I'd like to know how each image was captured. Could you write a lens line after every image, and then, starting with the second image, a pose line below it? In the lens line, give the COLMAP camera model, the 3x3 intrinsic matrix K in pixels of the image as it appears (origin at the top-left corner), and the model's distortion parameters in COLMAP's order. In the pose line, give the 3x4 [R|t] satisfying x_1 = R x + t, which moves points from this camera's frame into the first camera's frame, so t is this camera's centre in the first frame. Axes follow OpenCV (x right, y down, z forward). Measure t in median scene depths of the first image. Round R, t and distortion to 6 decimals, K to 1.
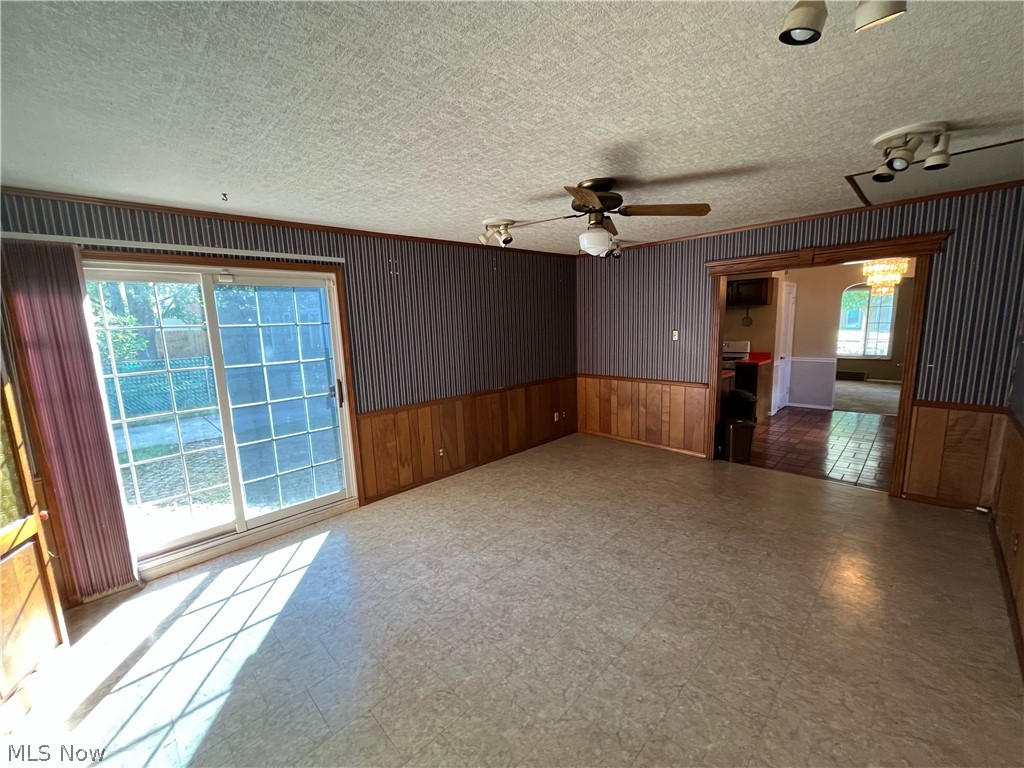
lens RADIAL K [[413.0, 0, 510.0], [0, 413.0, 386.8], [0, 0, 1]] dist [0.003030, 0.000111]
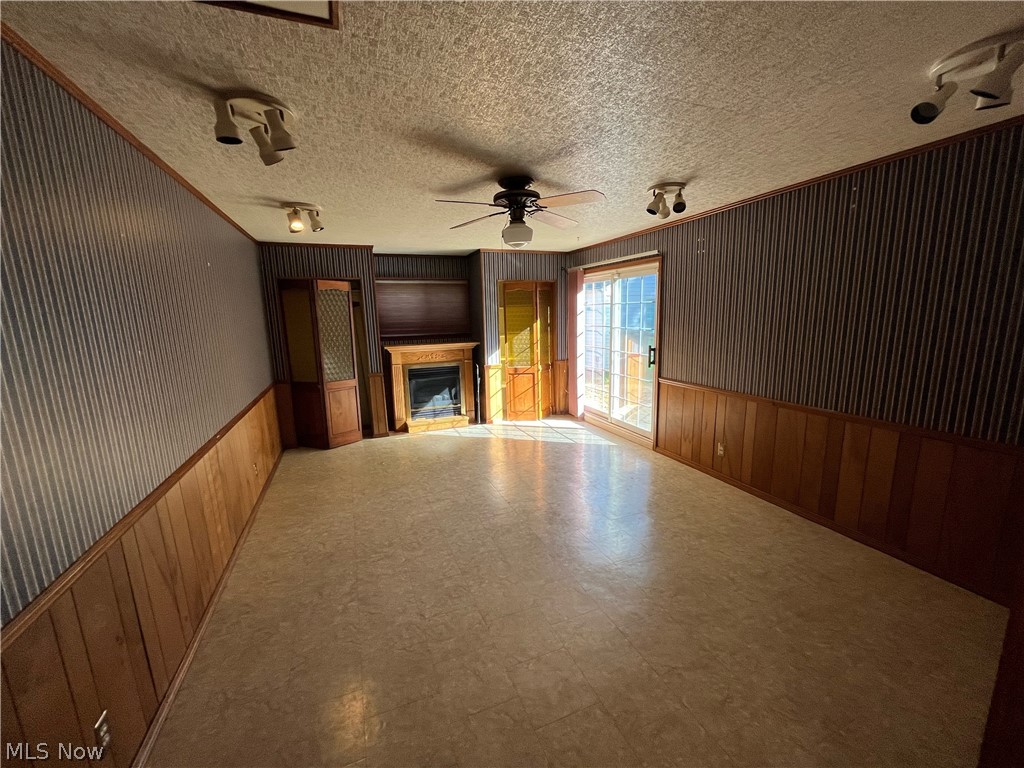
lens RADIAL K [[413.0, 0, 514.2], [0, 413.0, 383.7], [0, 0, 1]] dist [0.003030, 0.000111]
pose [[-0.377585, 0.203371, -0.903366, 1.012604], [-0.108548, 0.959136, 0.261297, -0.209739], [0.919591, 0.196720, -0.340080, 1.150499]]
